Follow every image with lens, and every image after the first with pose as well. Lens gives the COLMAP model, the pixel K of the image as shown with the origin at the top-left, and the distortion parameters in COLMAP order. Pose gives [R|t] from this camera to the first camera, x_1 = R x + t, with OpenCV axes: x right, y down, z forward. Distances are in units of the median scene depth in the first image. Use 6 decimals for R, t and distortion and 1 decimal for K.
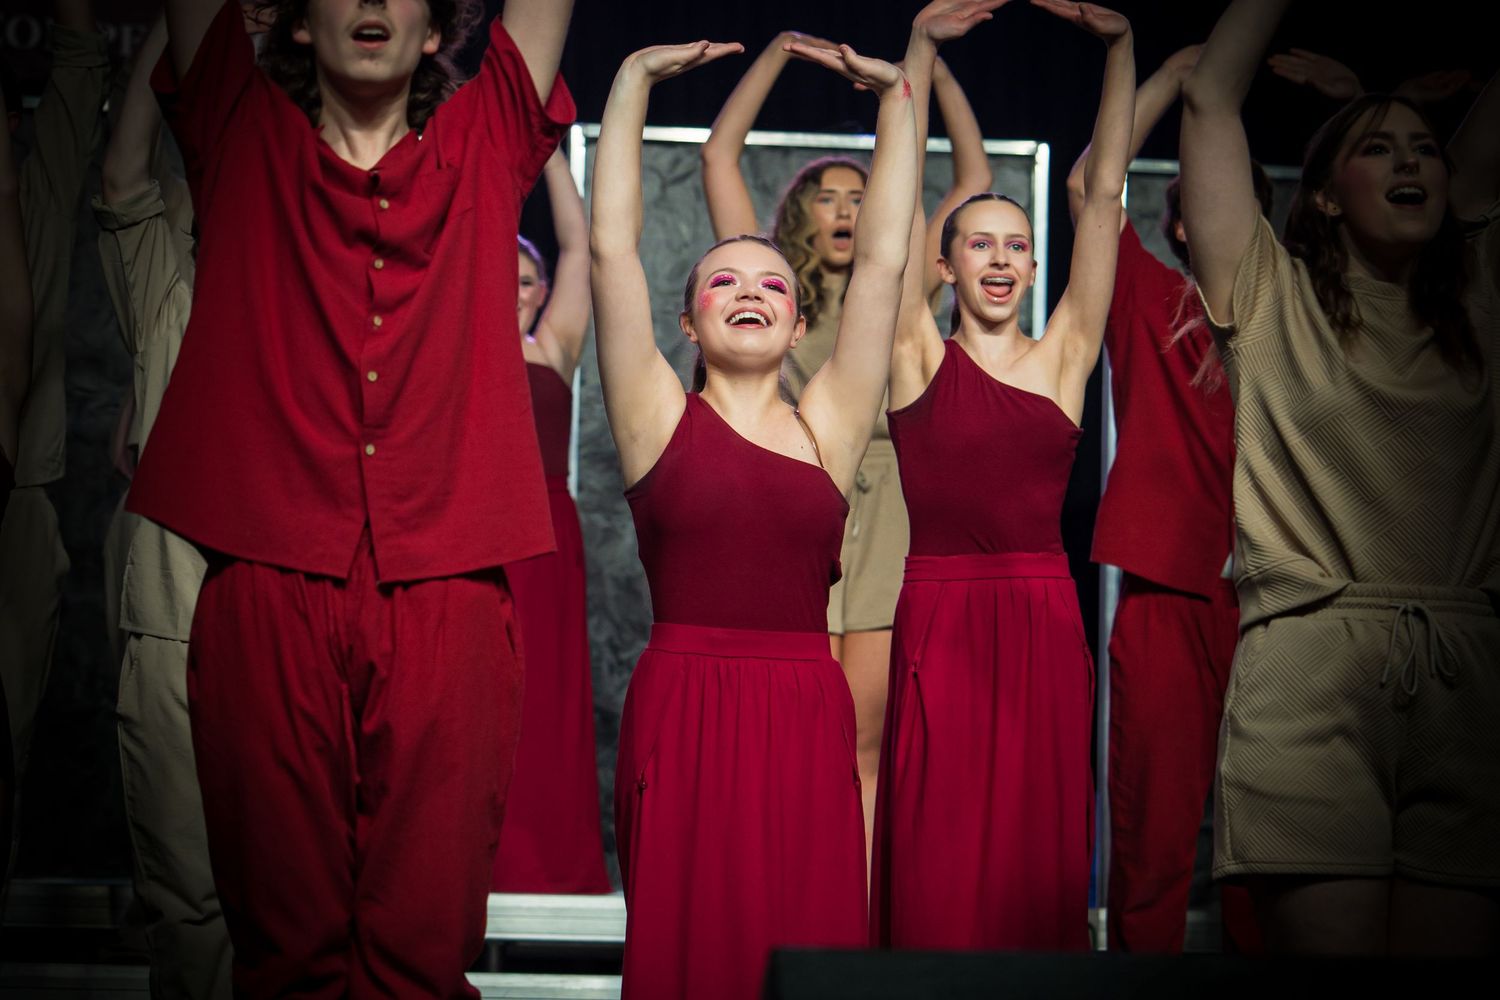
lens RADIAL K [[3137.3, 0, 750.0], [0, 3137.3, 500.0], [0, 0, 1]] dist [-0.042952, -0.059612]
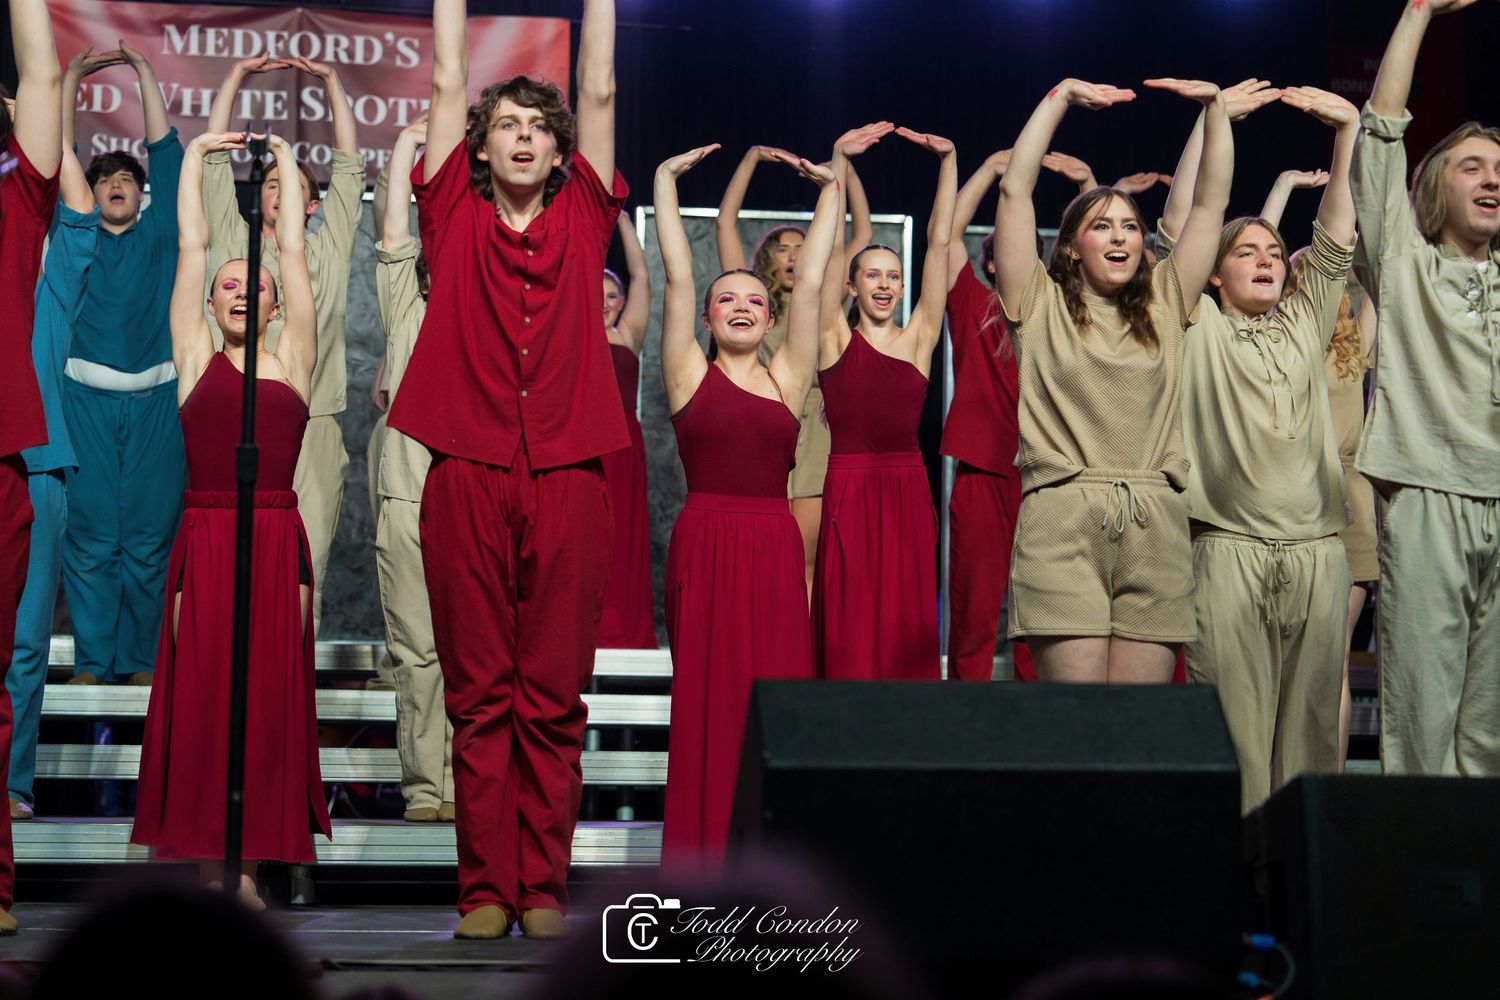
lens RADIAL K [[3005.1, 0, 750.0], [0, 3005.1, 500.0], [0, 0, 1]] dist [0.012157, -0.012312]
pose [[0.999955, -0.004282, 0.008425, -0.009340], [0.003987, 0.999387, 0.034775, -0.014727], [-0.008568, -0.034740, 0.999360, -0.671814]]
